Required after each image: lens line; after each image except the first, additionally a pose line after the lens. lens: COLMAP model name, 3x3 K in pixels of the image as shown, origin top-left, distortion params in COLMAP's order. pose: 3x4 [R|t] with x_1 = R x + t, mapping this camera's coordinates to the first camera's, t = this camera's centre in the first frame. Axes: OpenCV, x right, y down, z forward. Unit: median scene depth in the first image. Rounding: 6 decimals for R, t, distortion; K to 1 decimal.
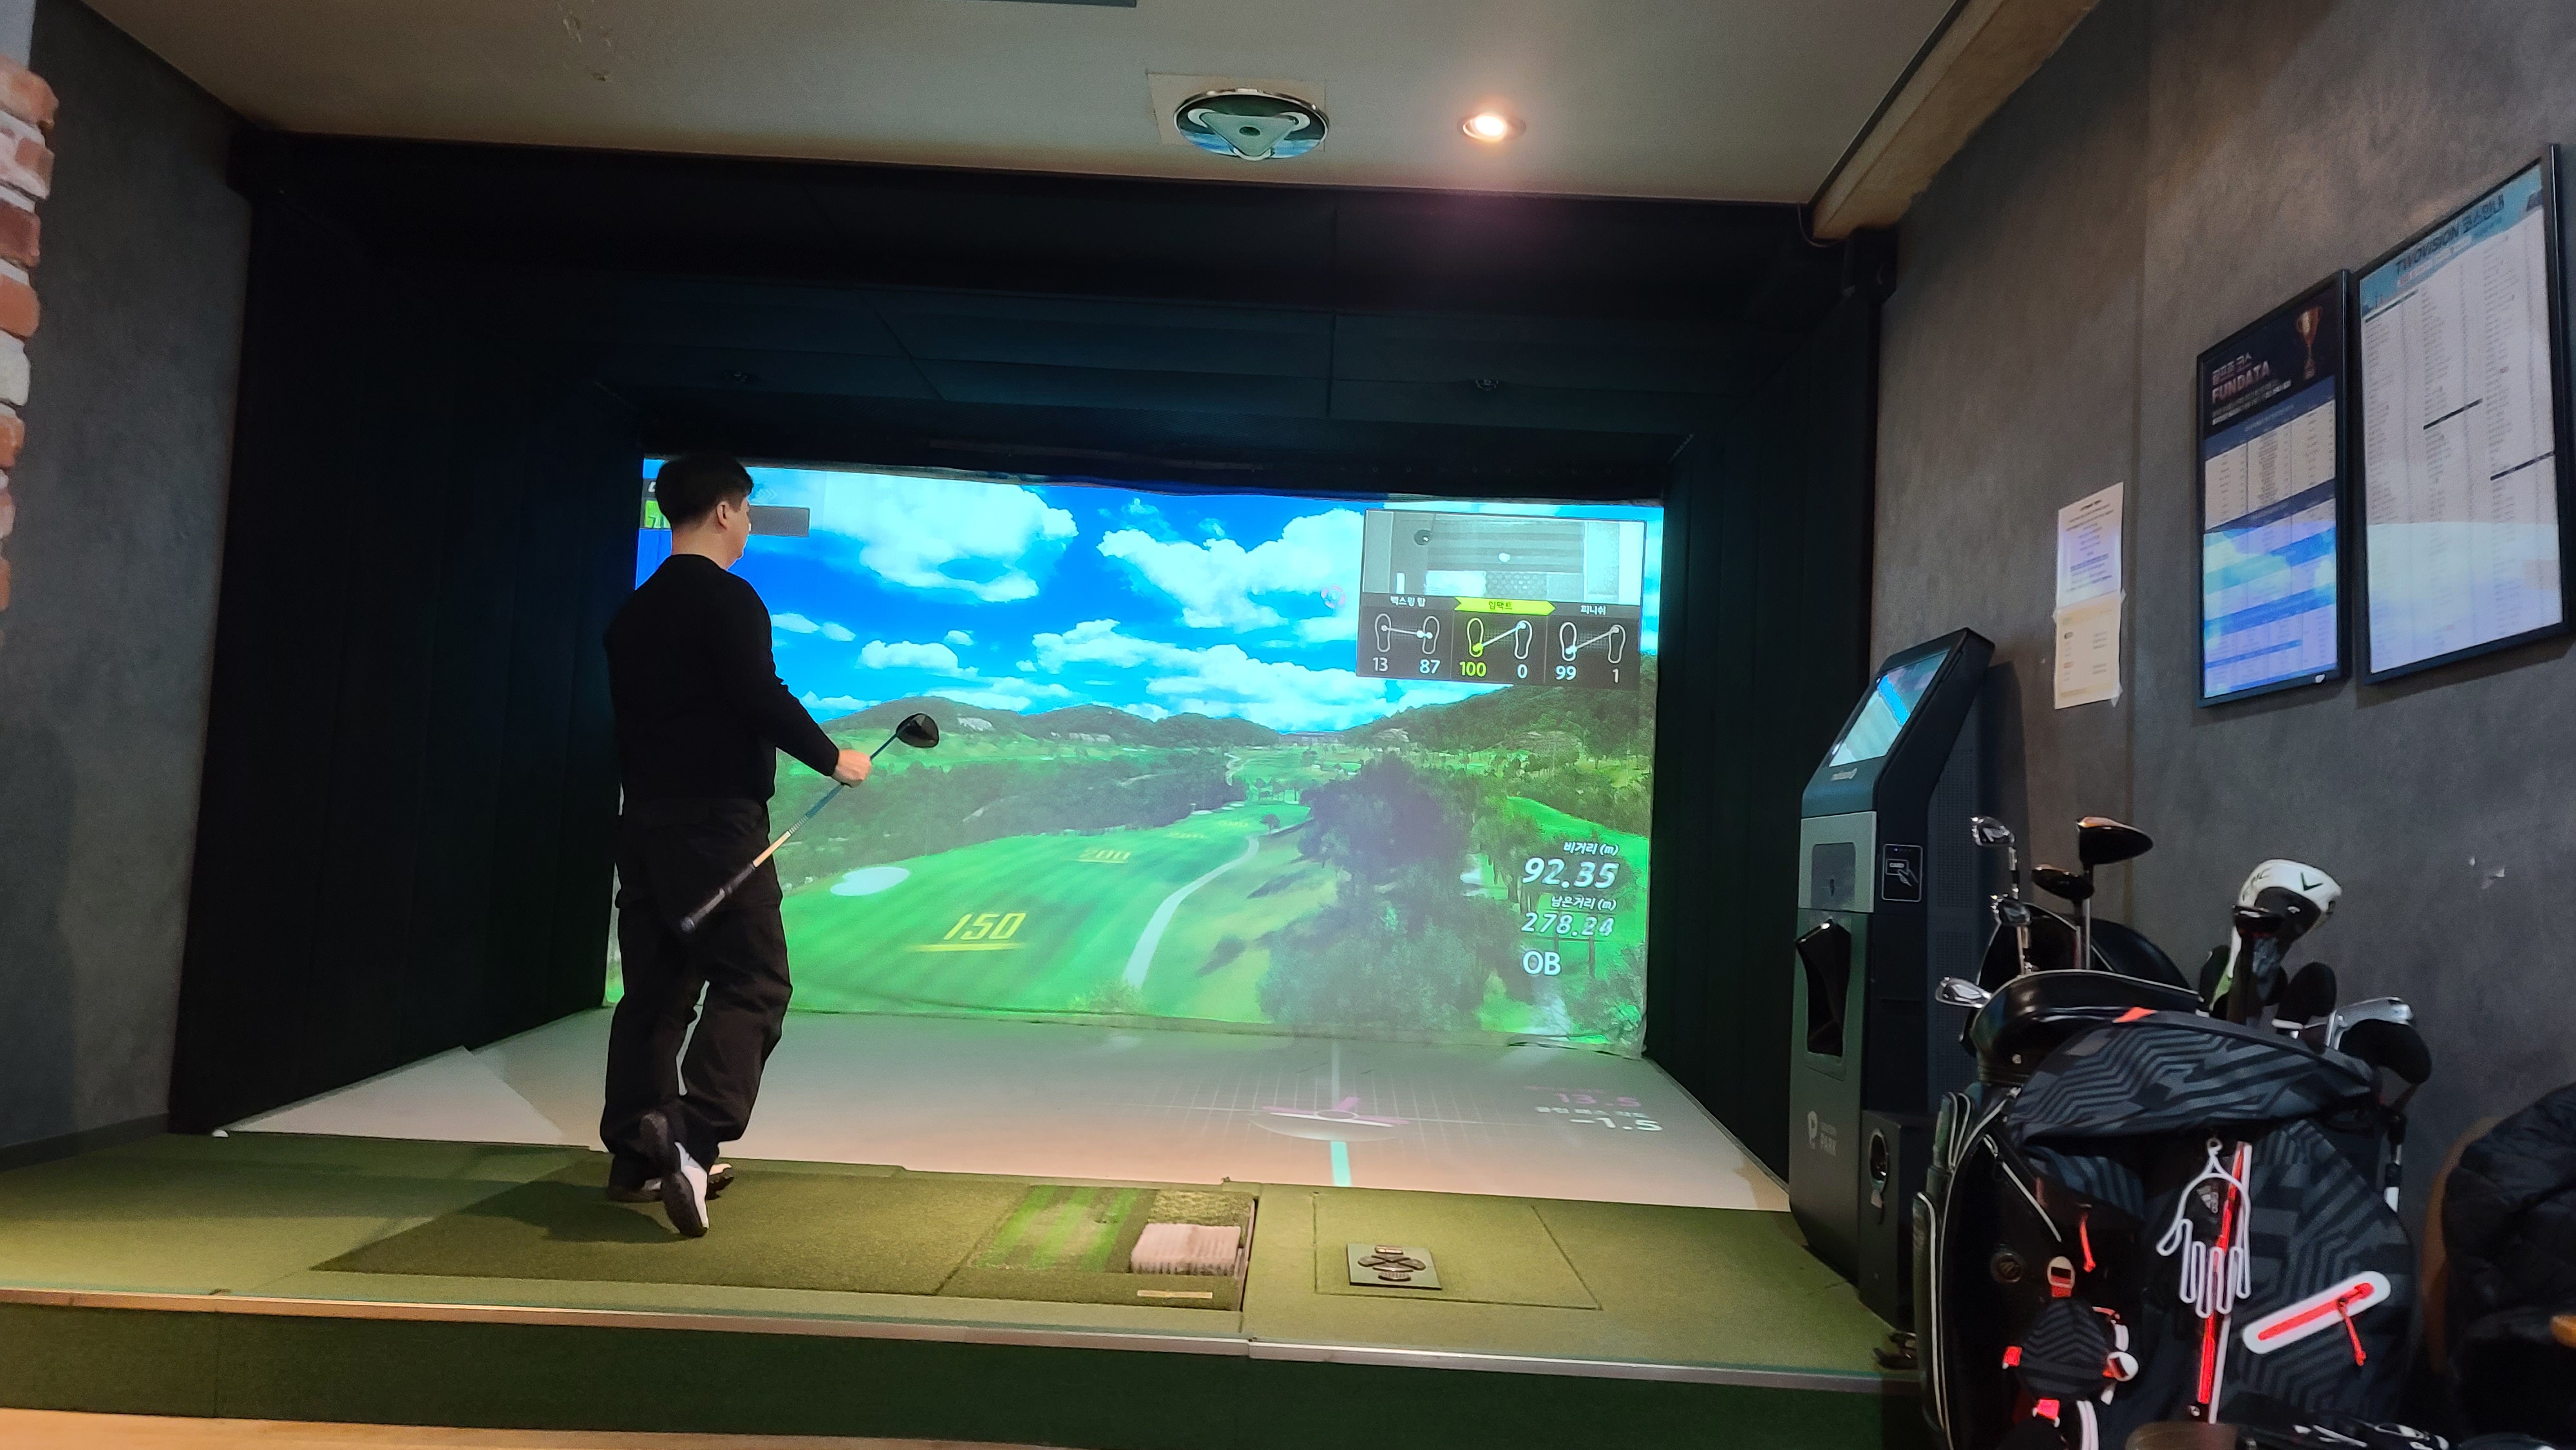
lens RADIAL K [[1945.3, 0, 1272.0], [0, 1945.3, 723.8], [0, 0, 1]] dist [0.086715, -0.026439]
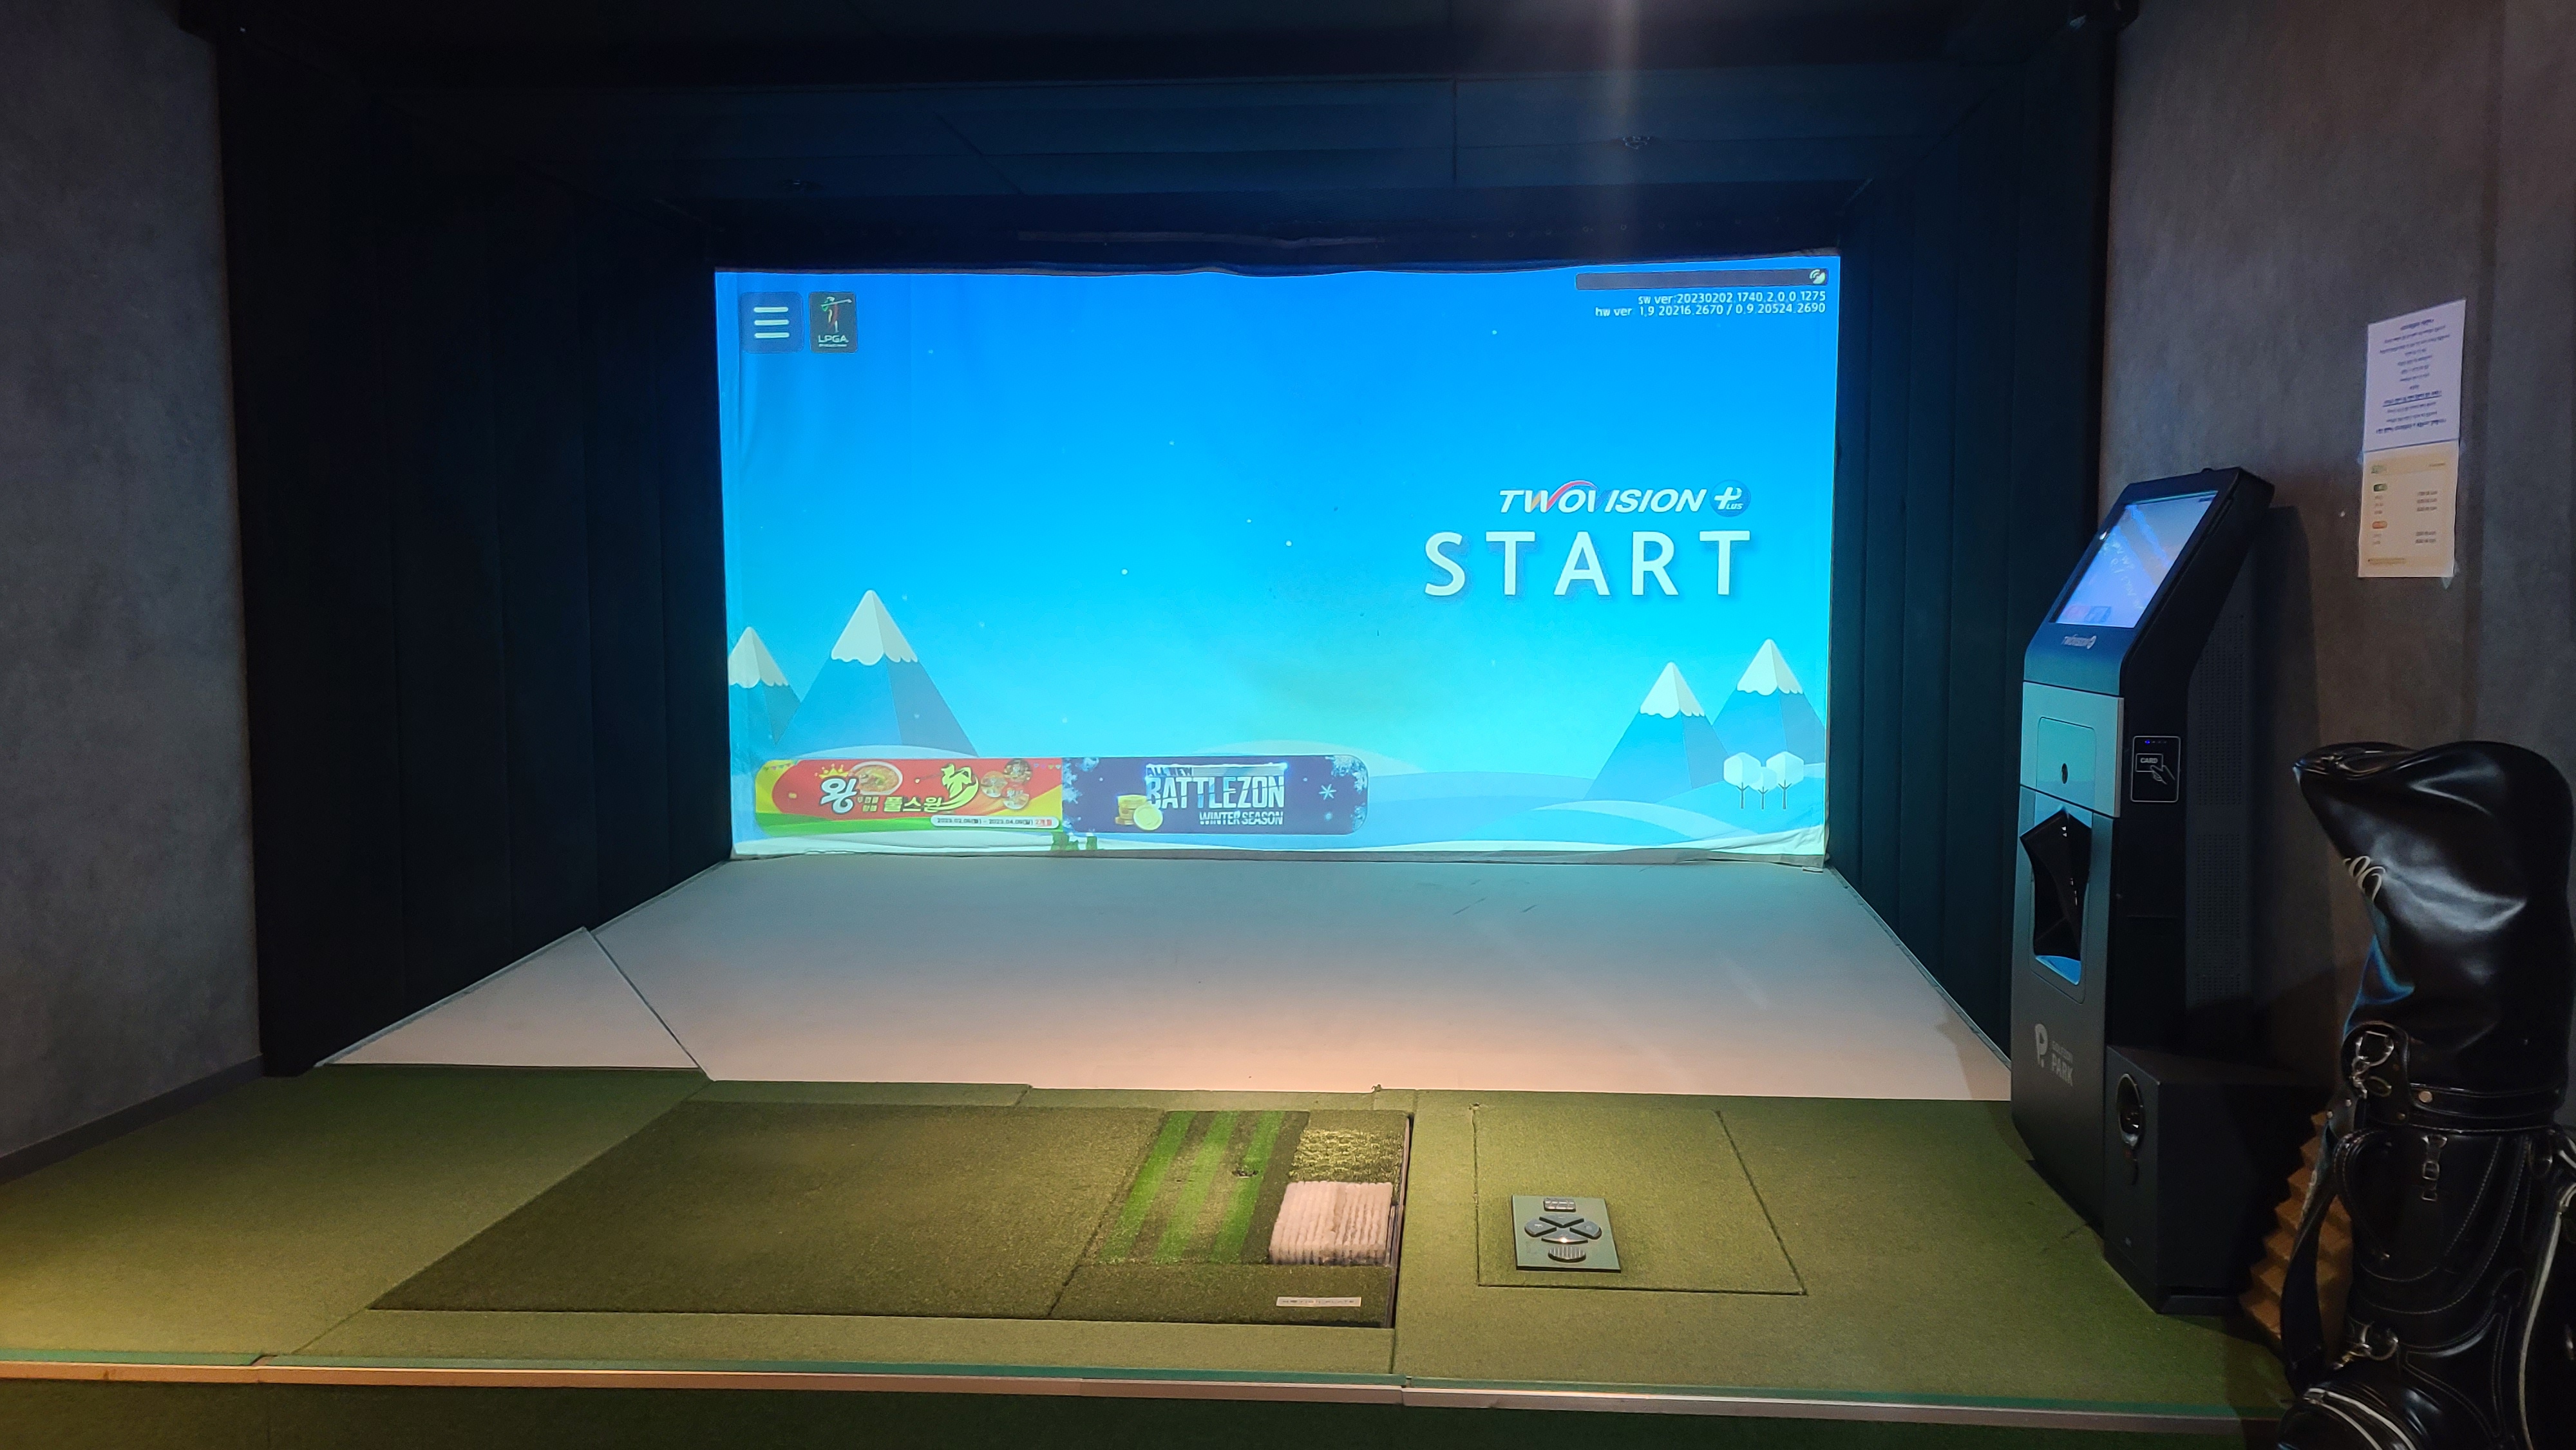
lens RADIAL K [[1945.3, 0, 1310.5], [0, 1945.3, 728.0], [0, 0, 1]] dist [0.086715, -0.026439]
pose [[0.996791, -0.049108, -0.063215, 0.014106], [0.057853, 0.987751, 0.144914, -0.084355], [0.055324, -0.148106, 0.987423, 0.146308]]
